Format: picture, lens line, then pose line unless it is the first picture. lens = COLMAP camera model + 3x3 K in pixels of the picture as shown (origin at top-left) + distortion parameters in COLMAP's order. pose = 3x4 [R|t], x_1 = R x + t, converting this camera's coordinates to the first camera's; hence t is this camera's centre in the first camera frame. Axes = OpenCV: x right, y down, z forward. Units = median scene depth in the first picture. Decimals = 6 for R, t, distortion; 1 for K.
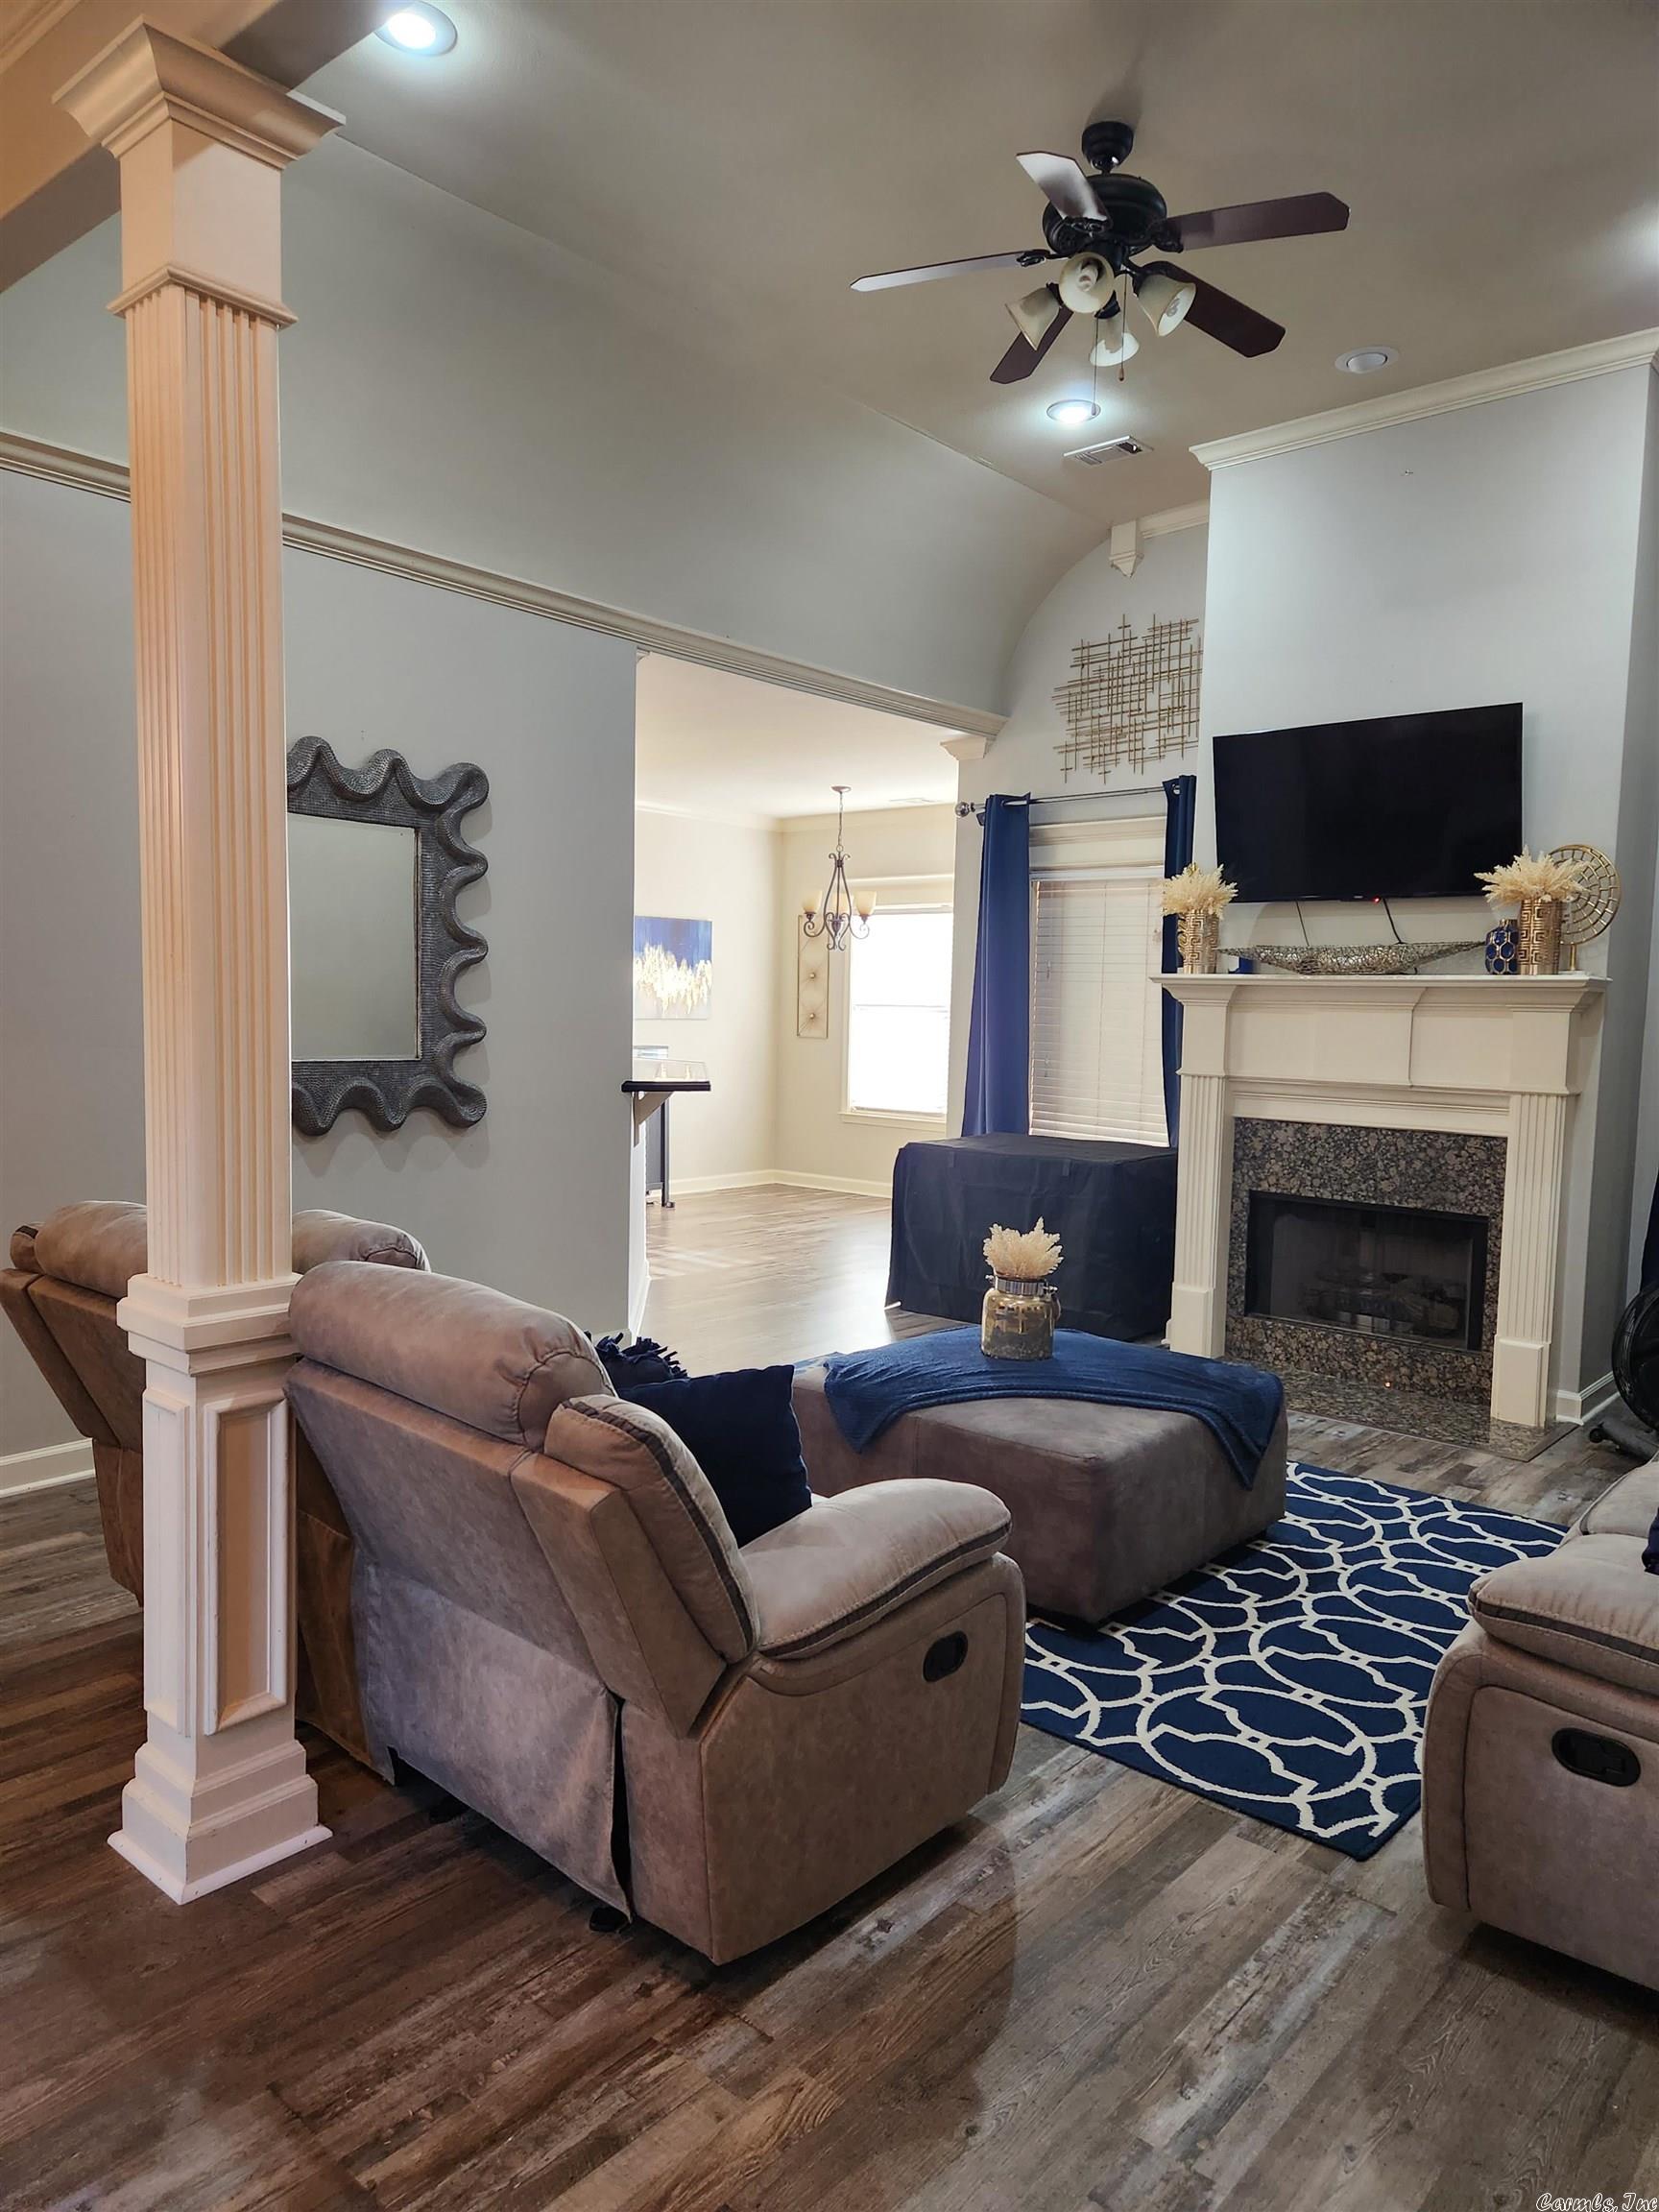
lens RADIAL K [[1474.6, 0, 827.5], [0, 1474.6, 1113.7], [0, 0, 1]] dist [0.090303, -0.082259]
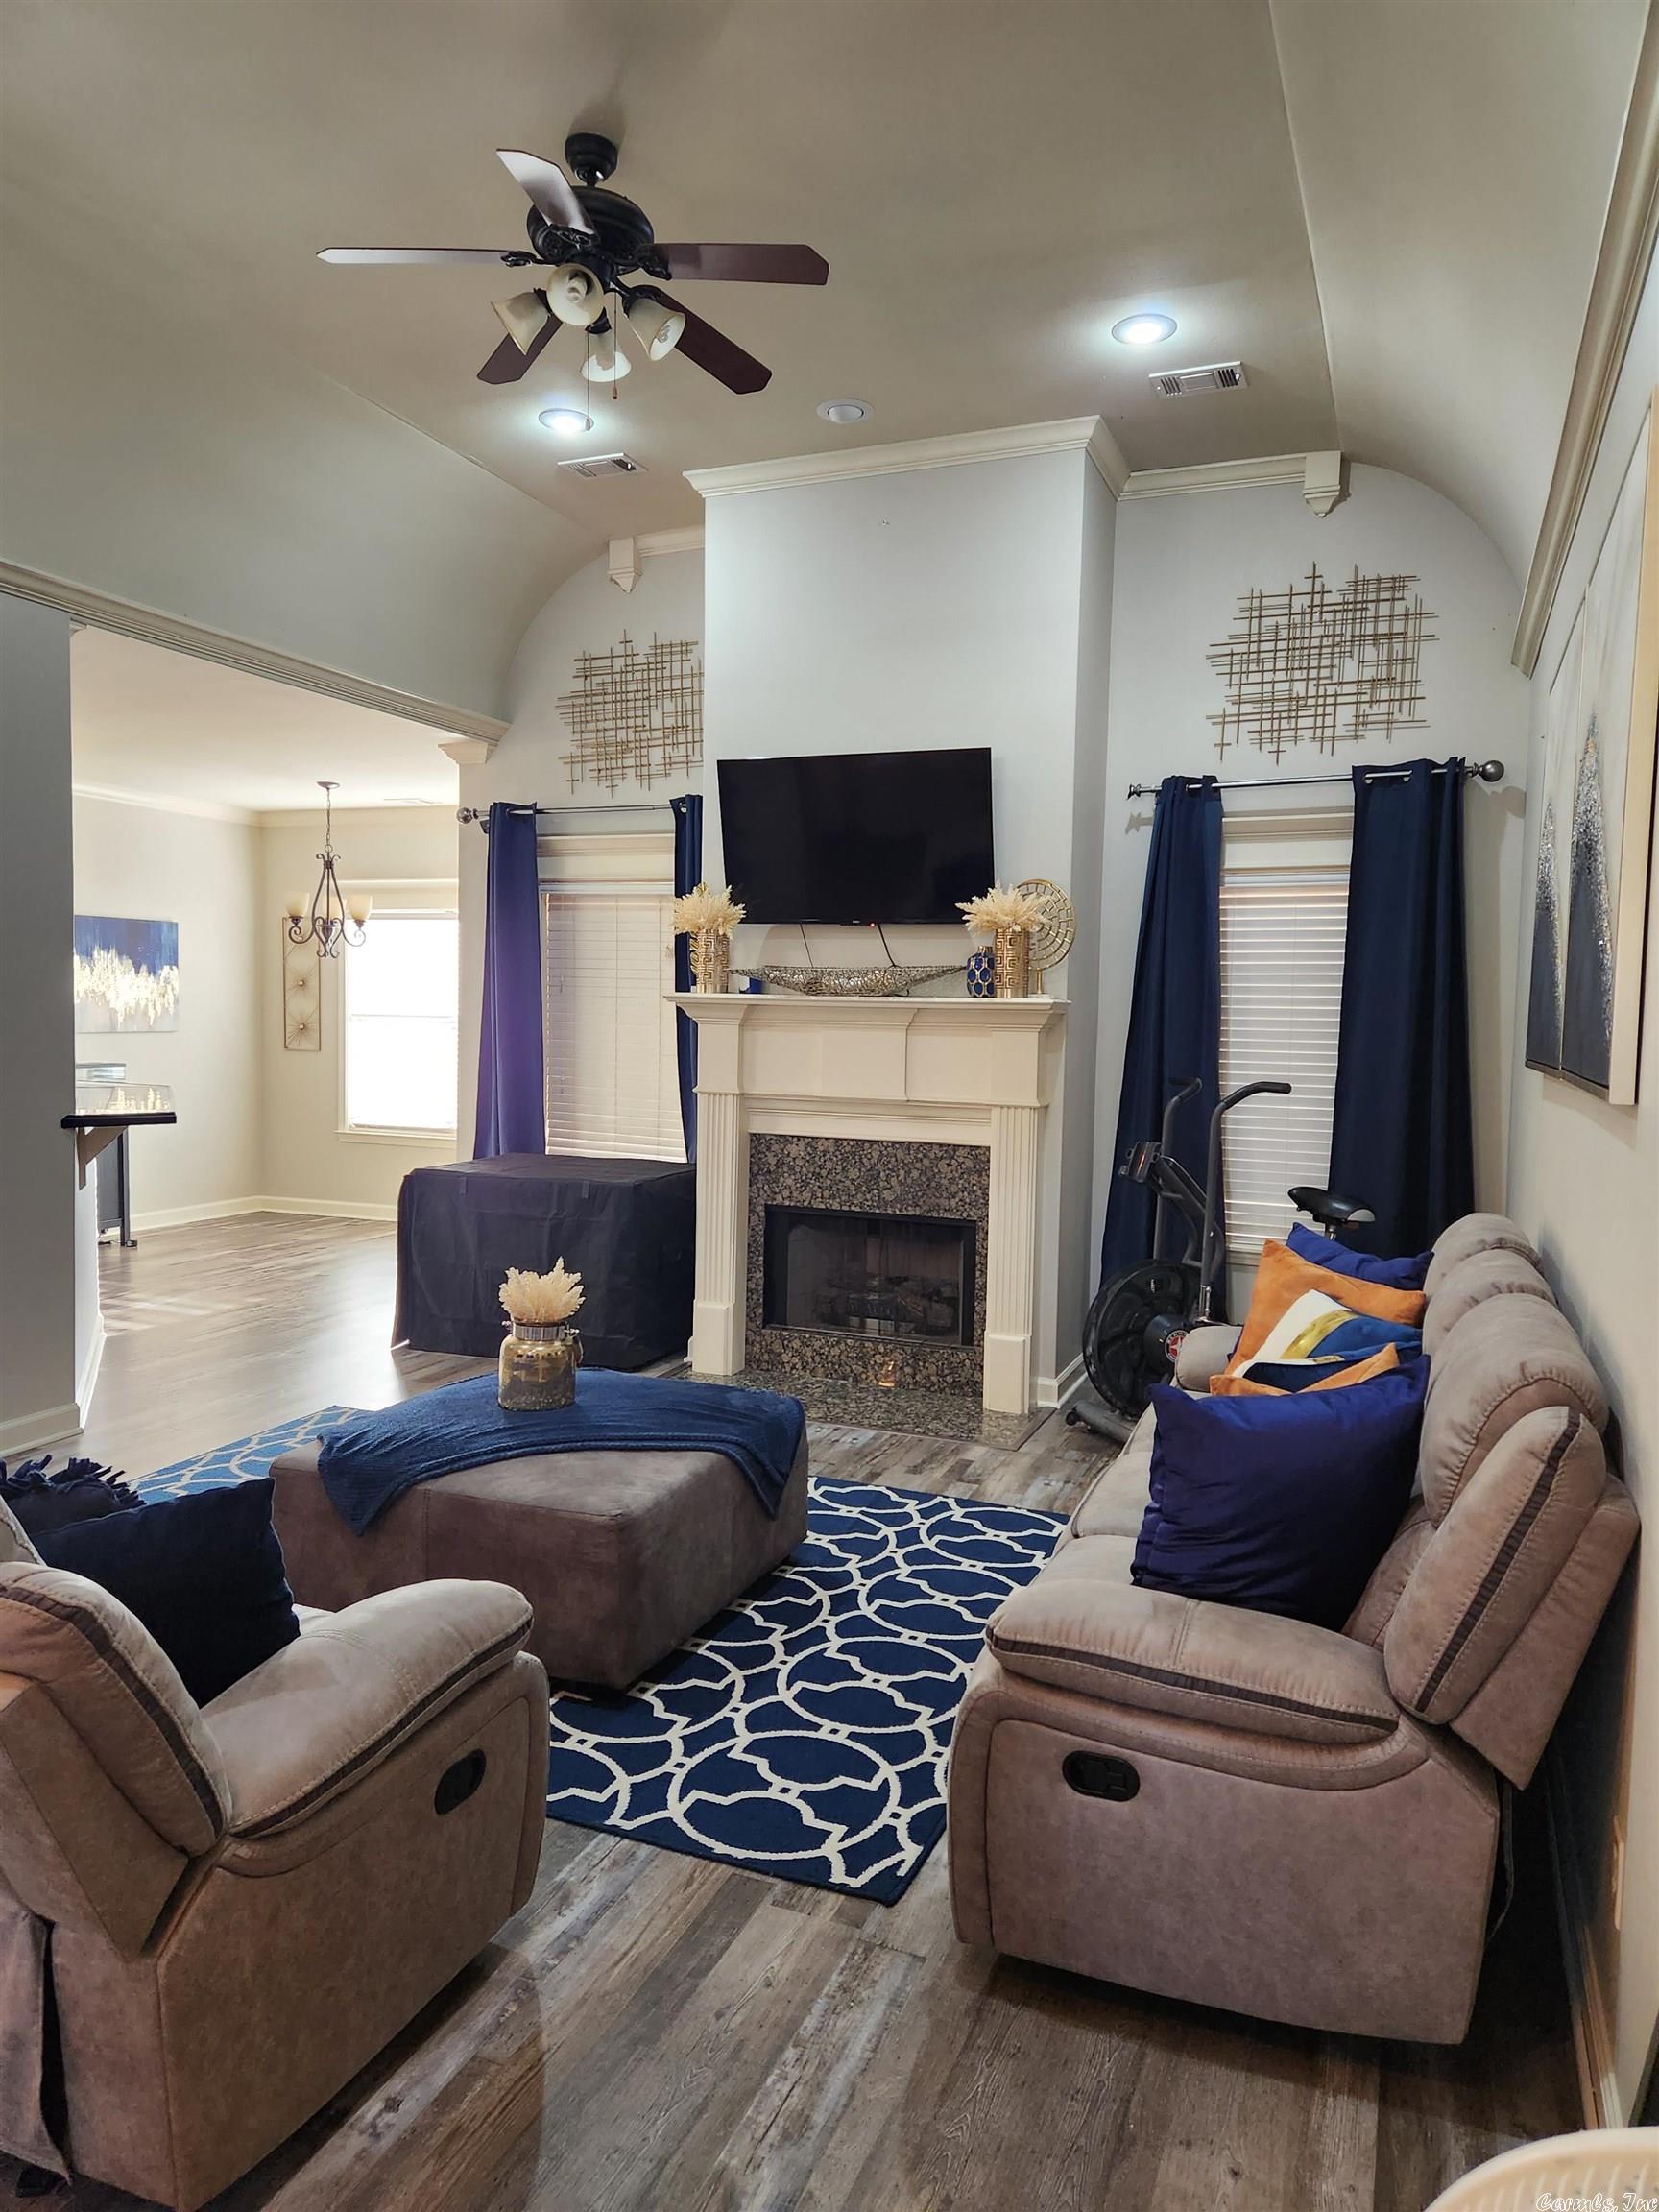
lens RADIAL K [[1474.0, 0, 843.1], [0, 1474.0, 1084.6], [0, 0, 1]] dist [0.090467, -0.079981]
pose [[0.944059, -0.020956, 0.329111, 0.003534], [0.027101, 0.999533, -0.014094, -0.017097], [-0.328662, 0.022225, 0.944186, 0.027087]]
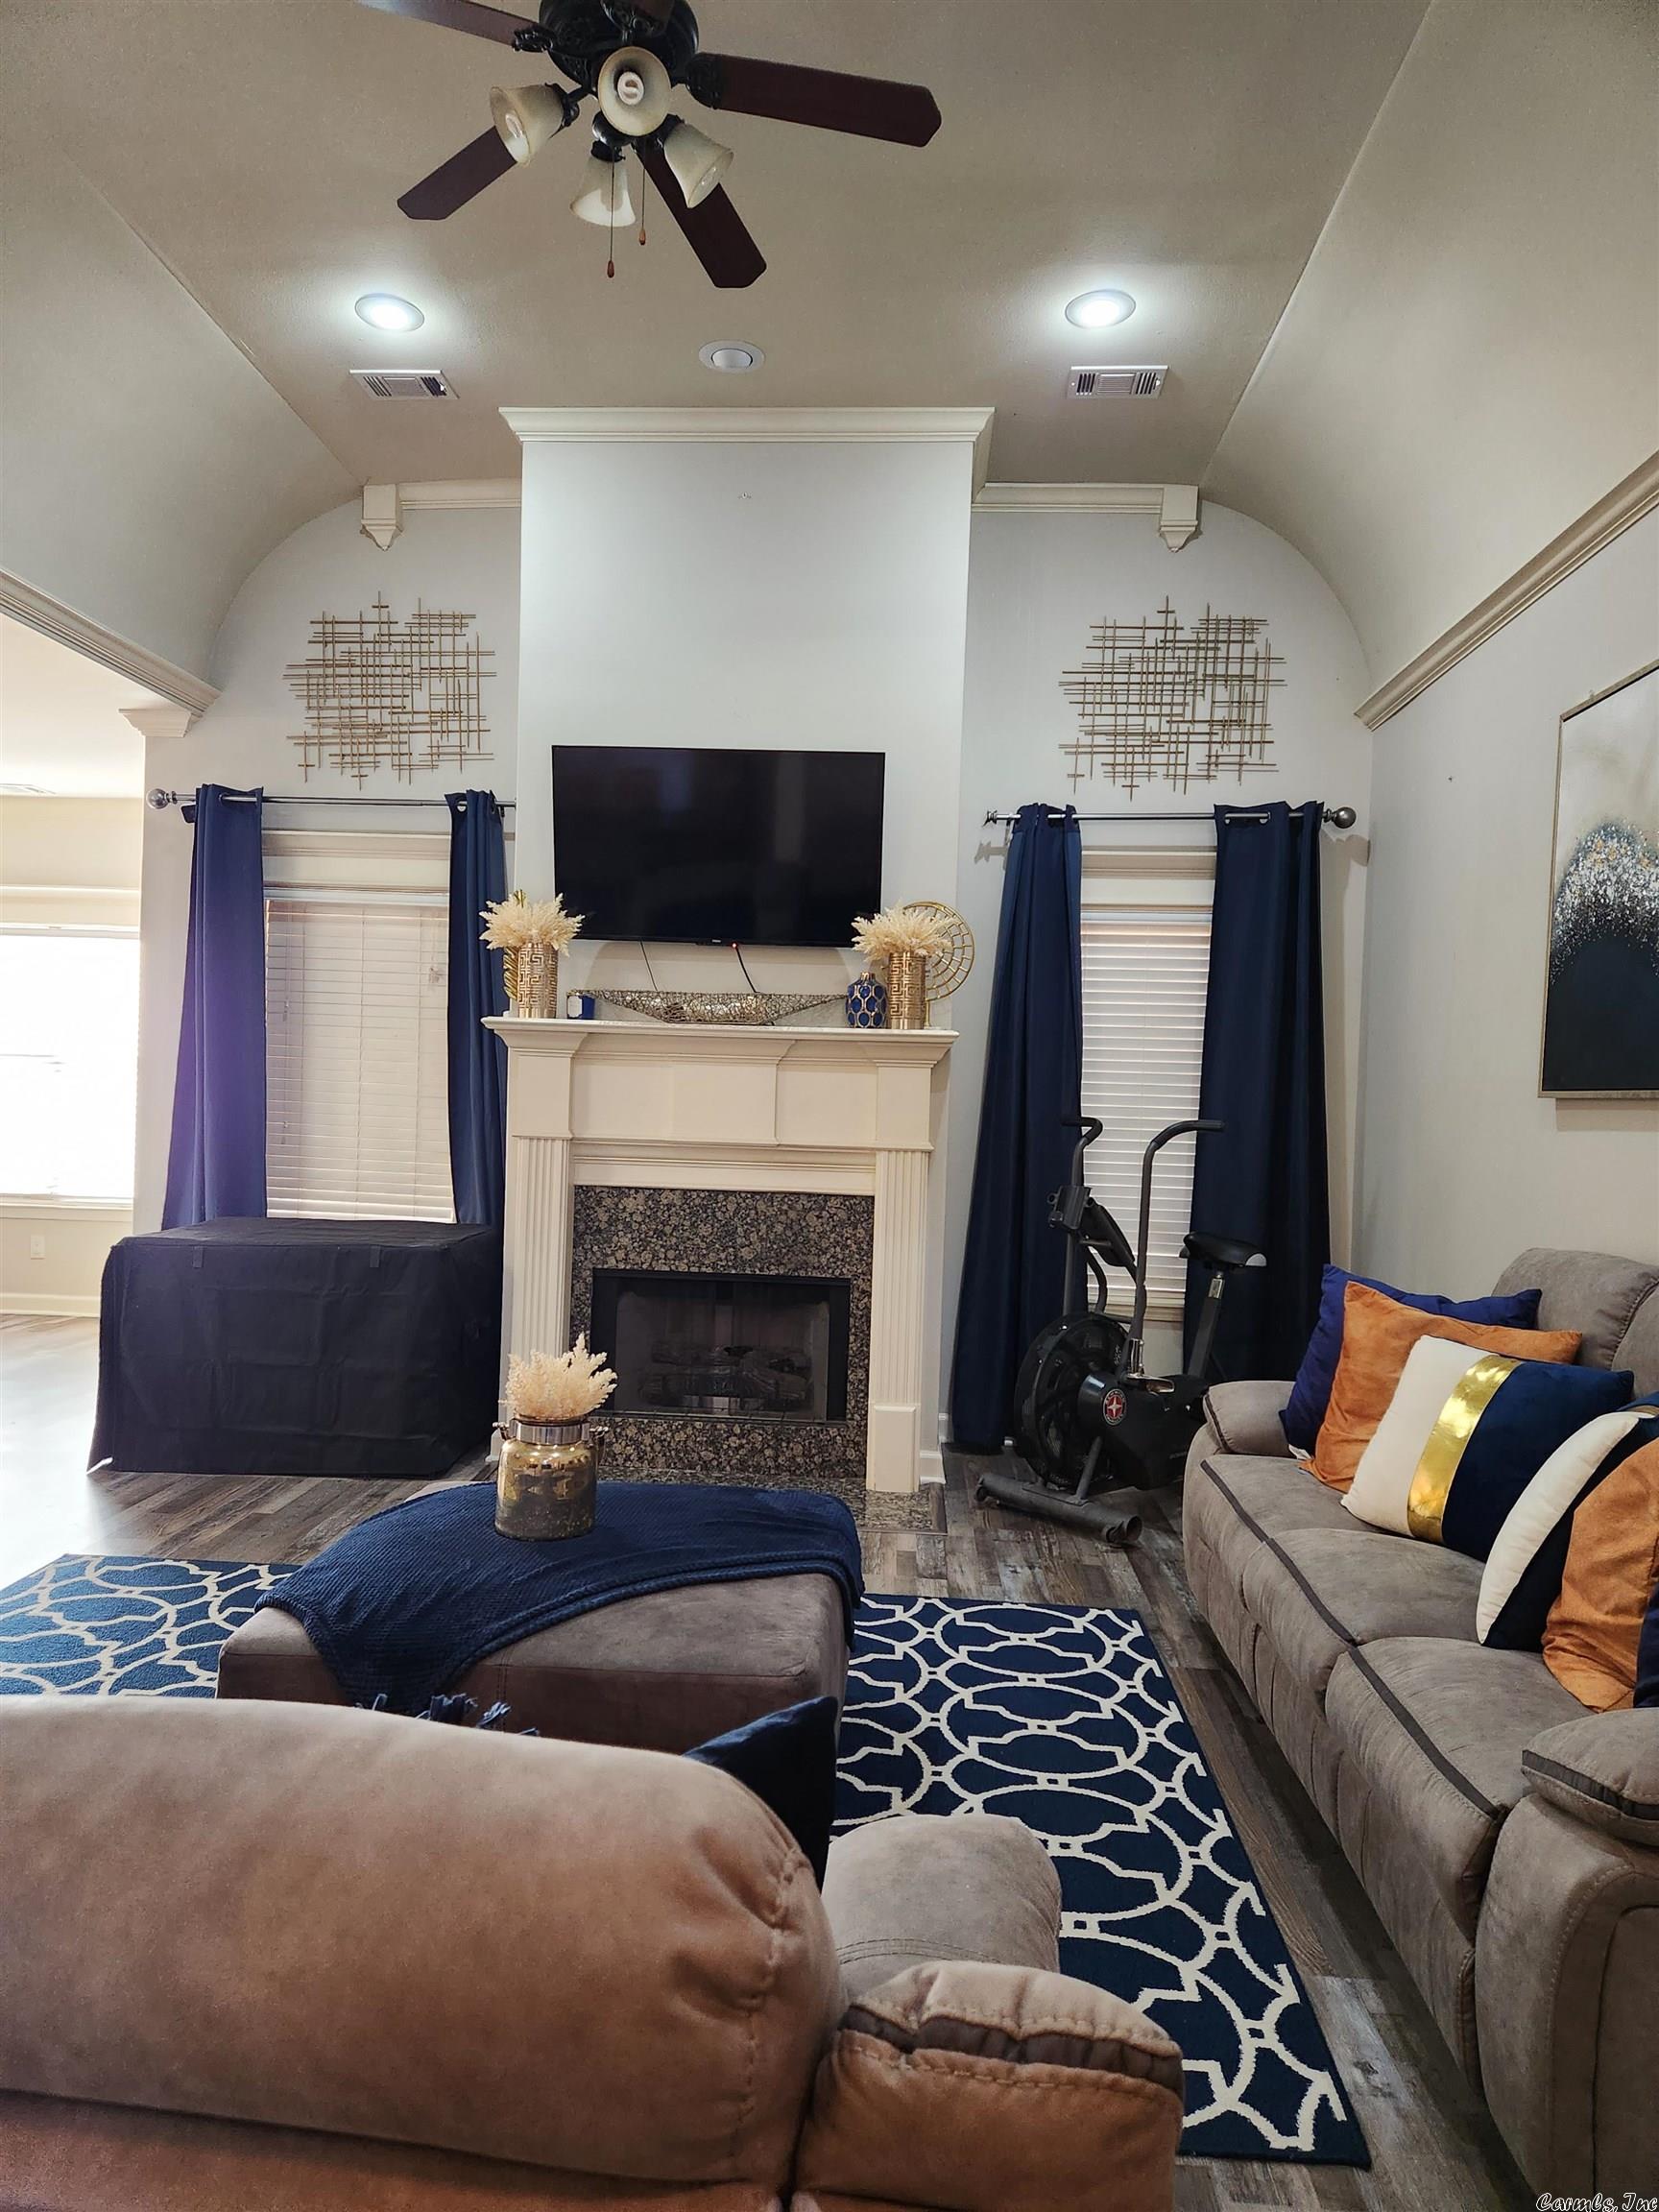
lens RADIAL K [[1473.5, 0, 829.5], [0, 1473.5, 1106.0], [0, 0, 1]] dist [0.095487, -0.085972]
pose [[0.794125, -0.004223, 0.607740, -0.152319], [0.033821, 0.998733, -0.037253, -0.007580], [-0.606812, 0.050138, 0.793262, 0.256942]]
